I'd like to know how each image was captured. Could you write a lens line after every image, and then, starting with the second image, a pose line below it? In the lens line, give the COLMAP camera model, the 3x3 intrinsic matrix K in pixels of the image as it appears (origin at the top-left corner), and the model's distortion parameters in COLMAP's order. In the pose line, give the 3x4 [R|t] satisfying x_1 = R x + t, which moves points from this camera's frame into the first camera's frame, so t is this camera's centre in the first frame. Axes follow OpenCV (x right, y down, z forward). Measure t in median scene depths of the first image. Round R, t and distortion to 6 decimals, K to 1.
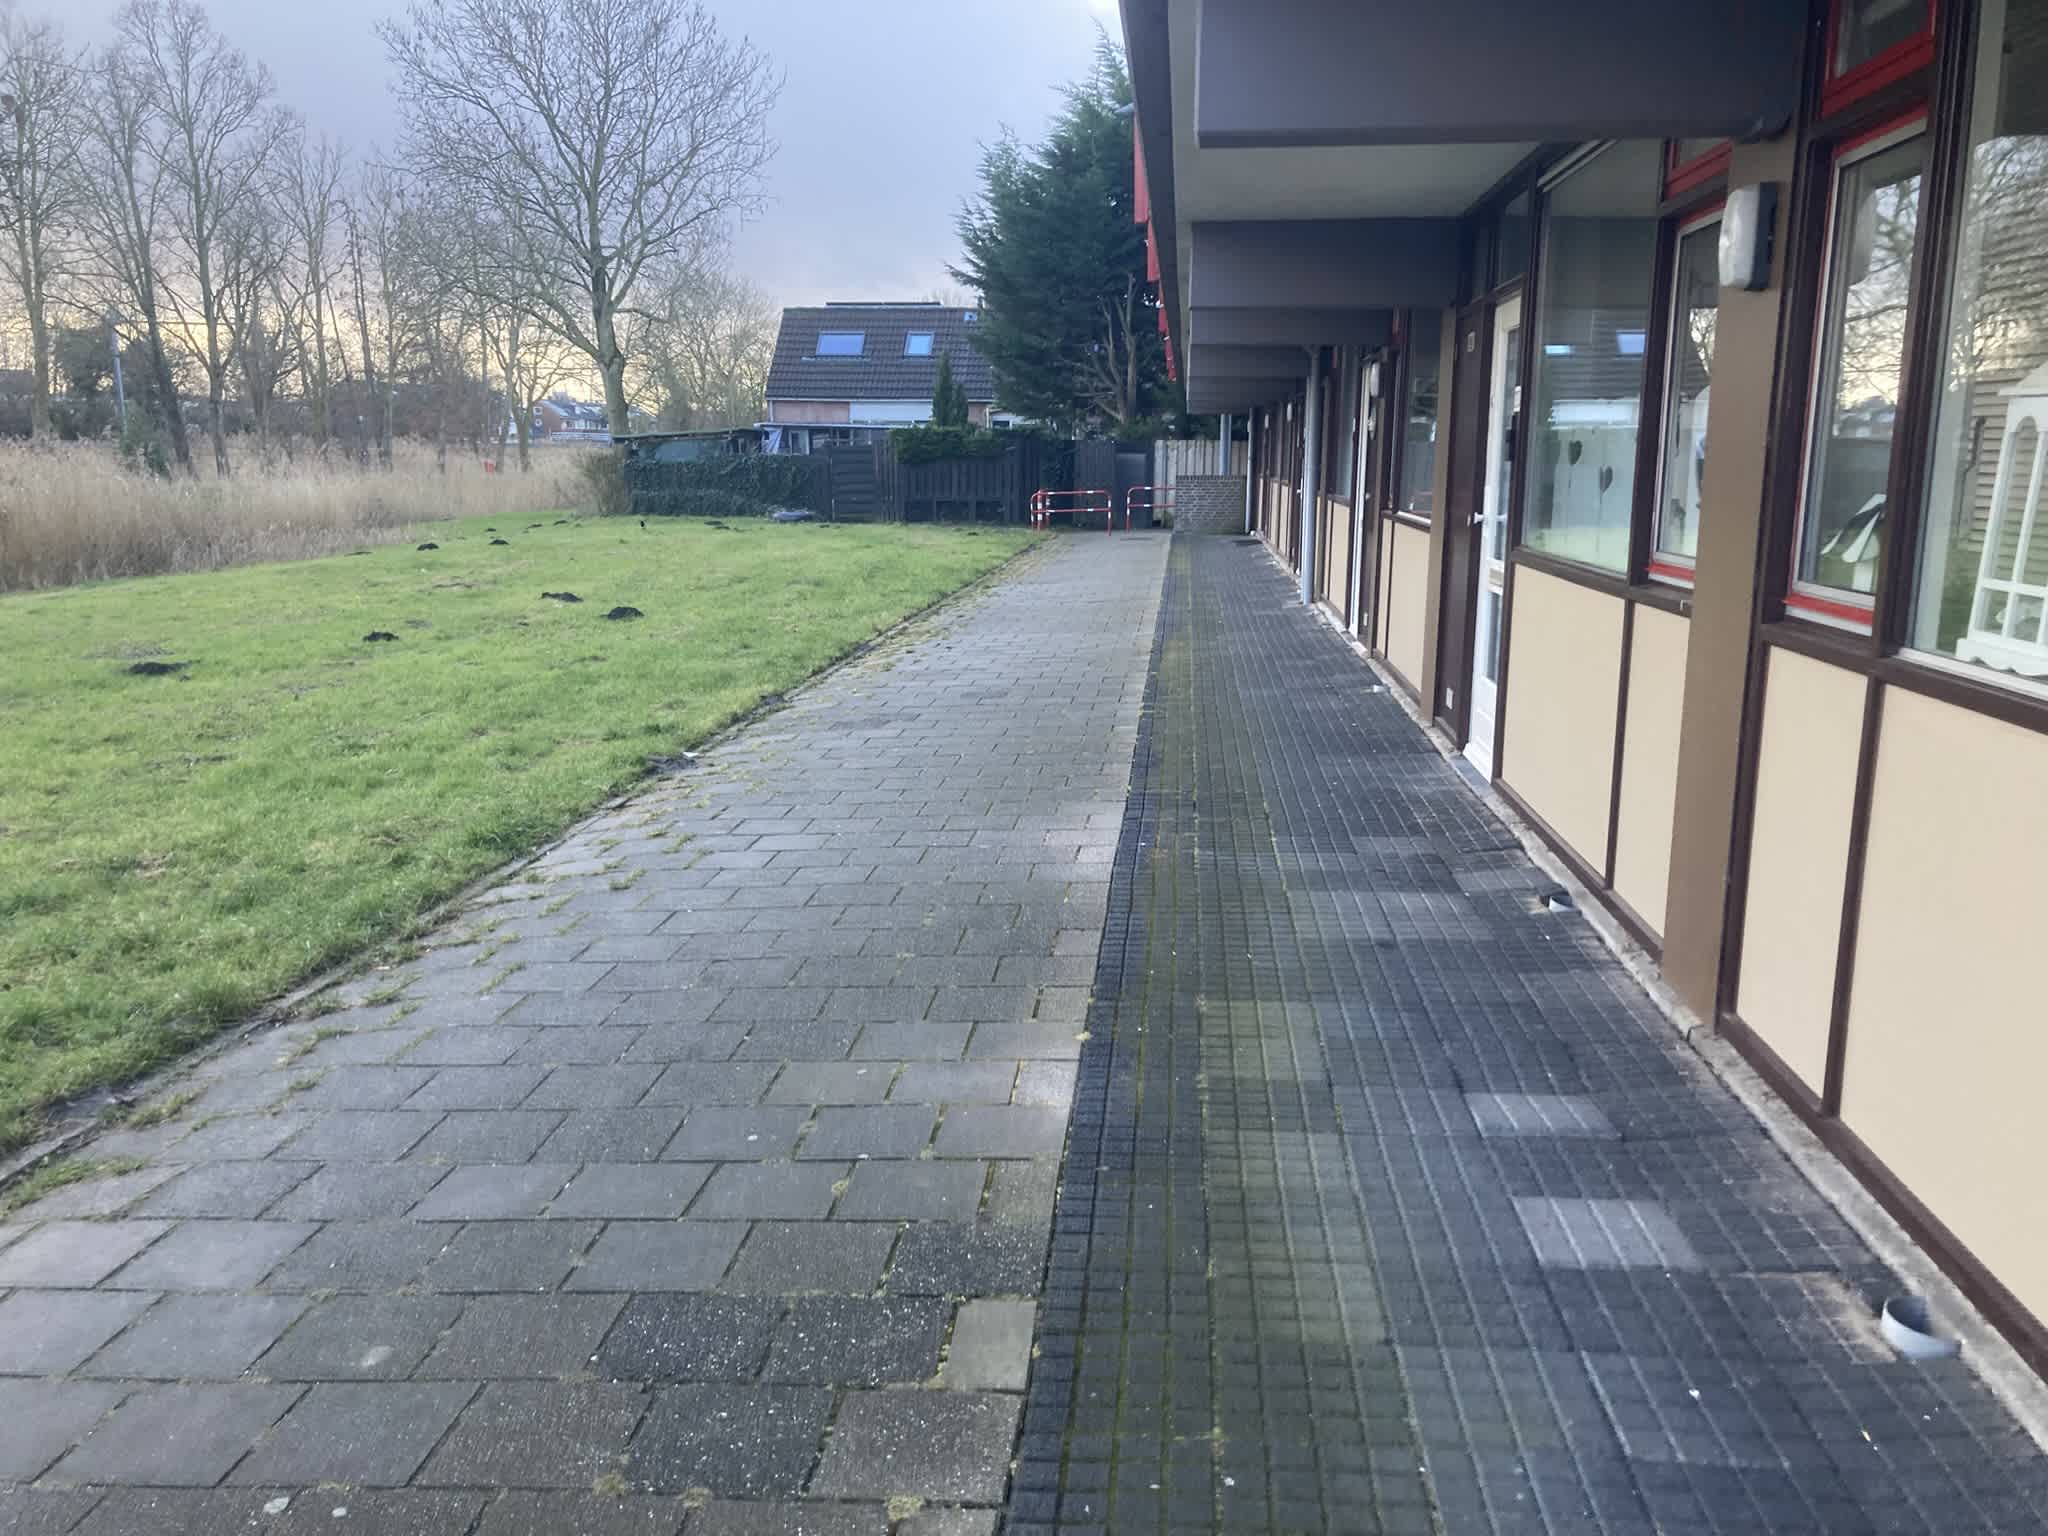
lens RADIAL K [[1671.5, 0, 1007.0], [0, 1671.5, 765.5], [0, 0, 1]] dist [0.040910, -0.006584]
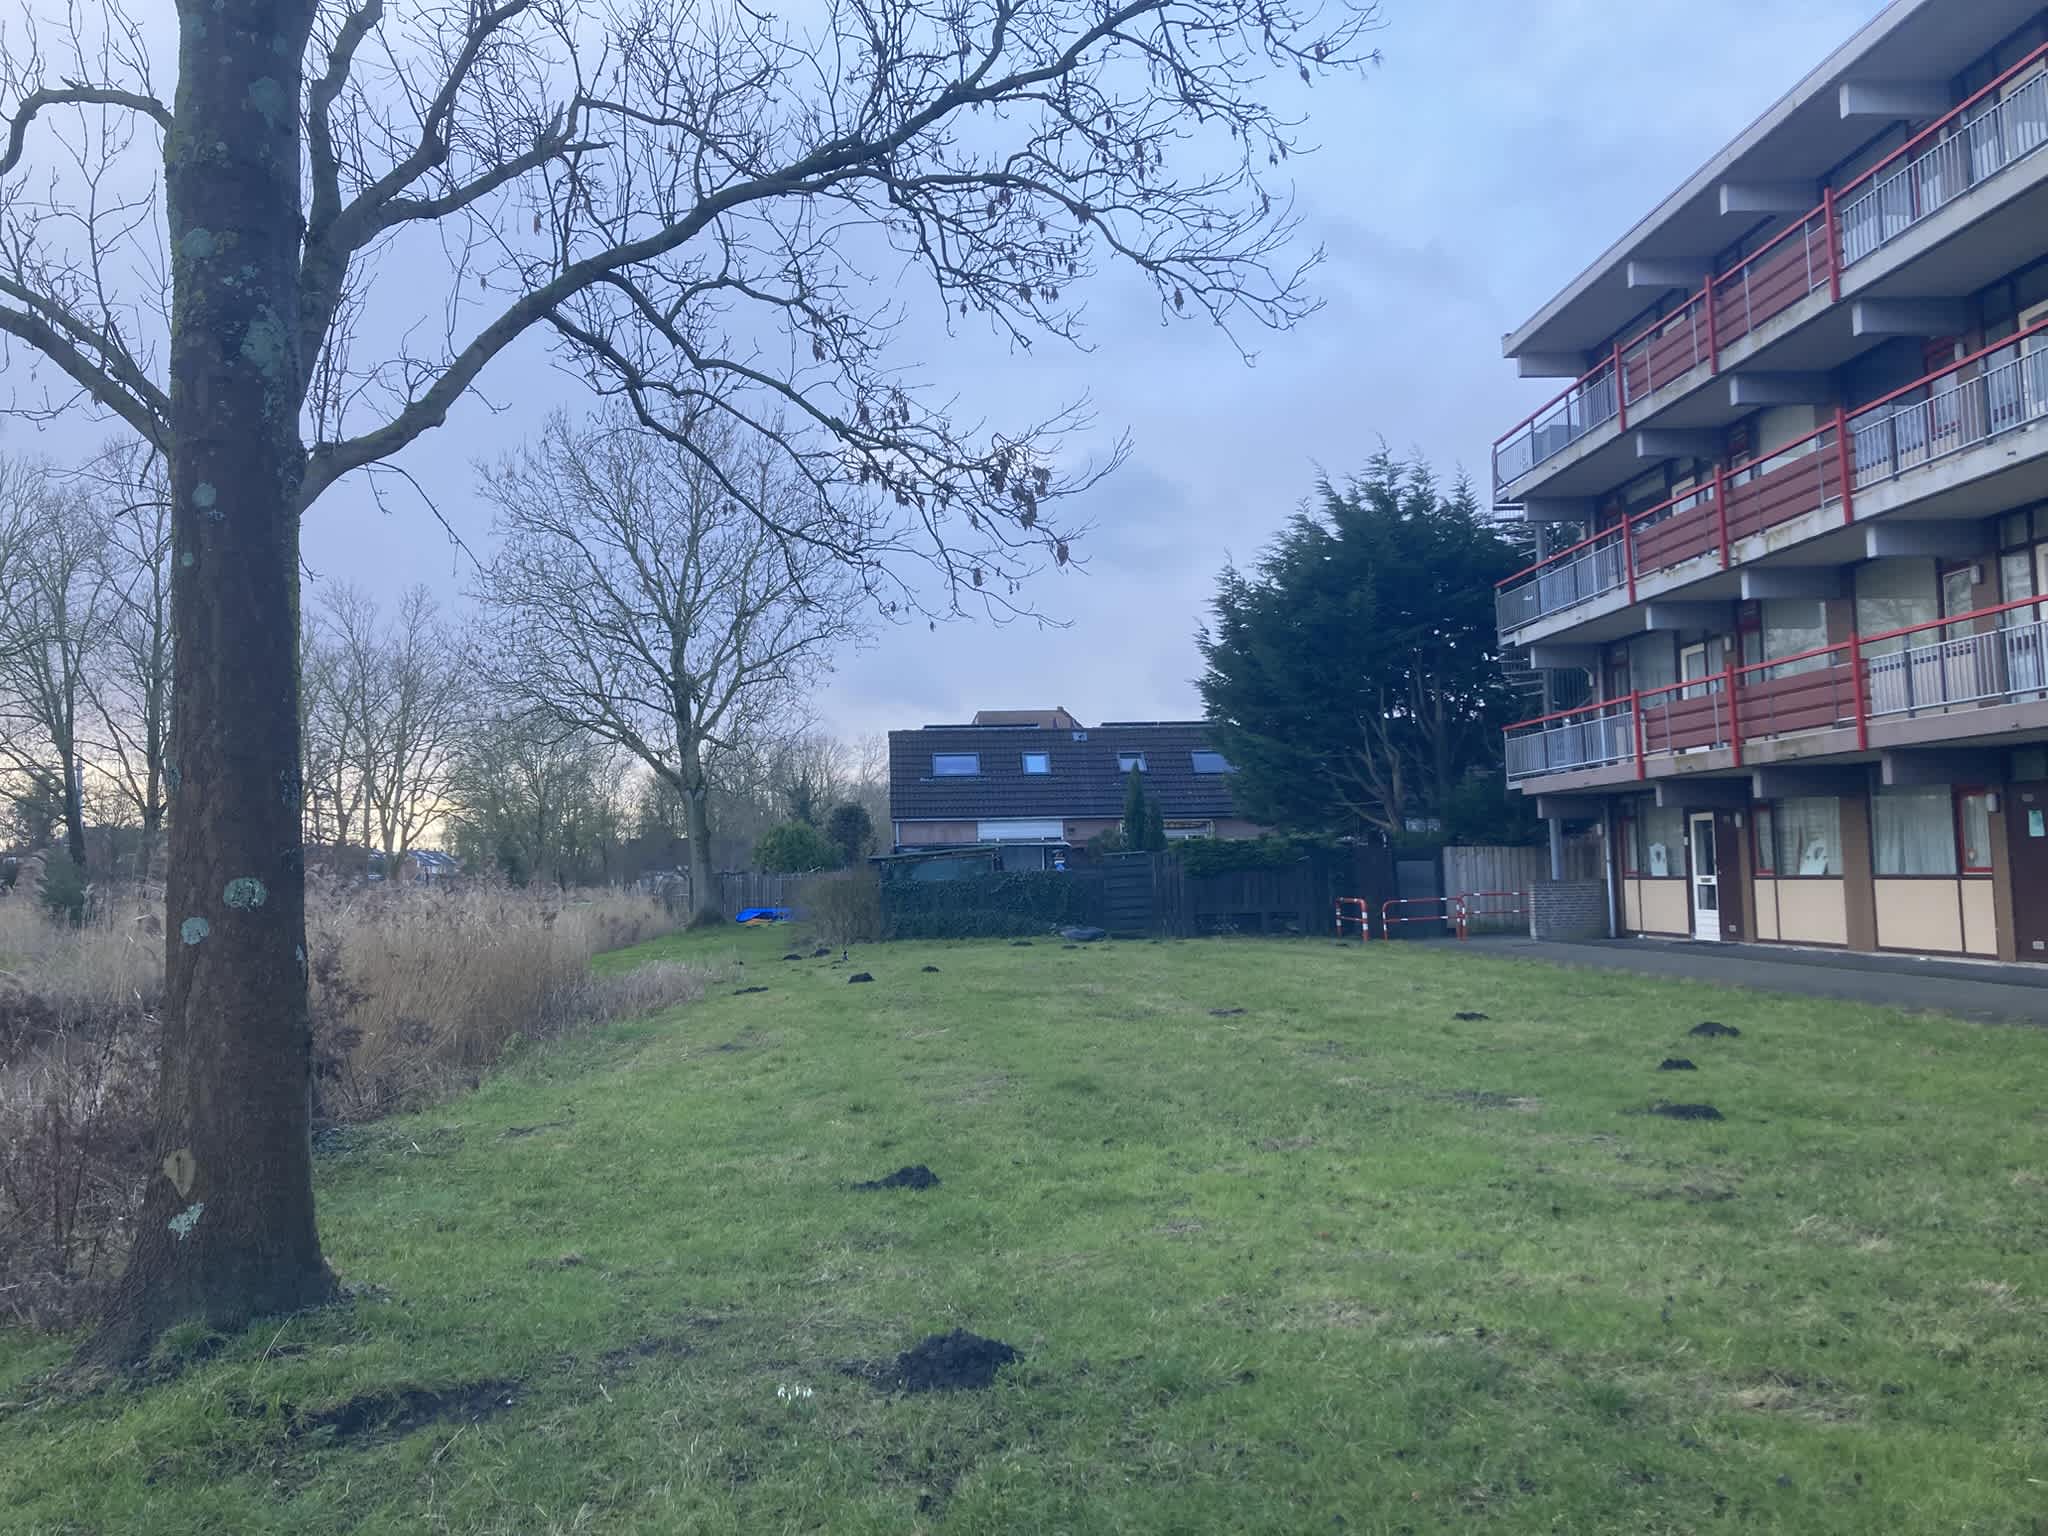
lens RADIAL K [[1671.5, 0, 1007.0], [0, 1671.5, 765.5], [0, 0, 1]] dist [0.040910, -0.006584]
pose [[0.992899, -0.012622, 0.118289, -0.175531], [0.041659, 0.968282, -0.246363, -0.007191], [-0.111428, 0.249541, 0.961932, 0.048108]]
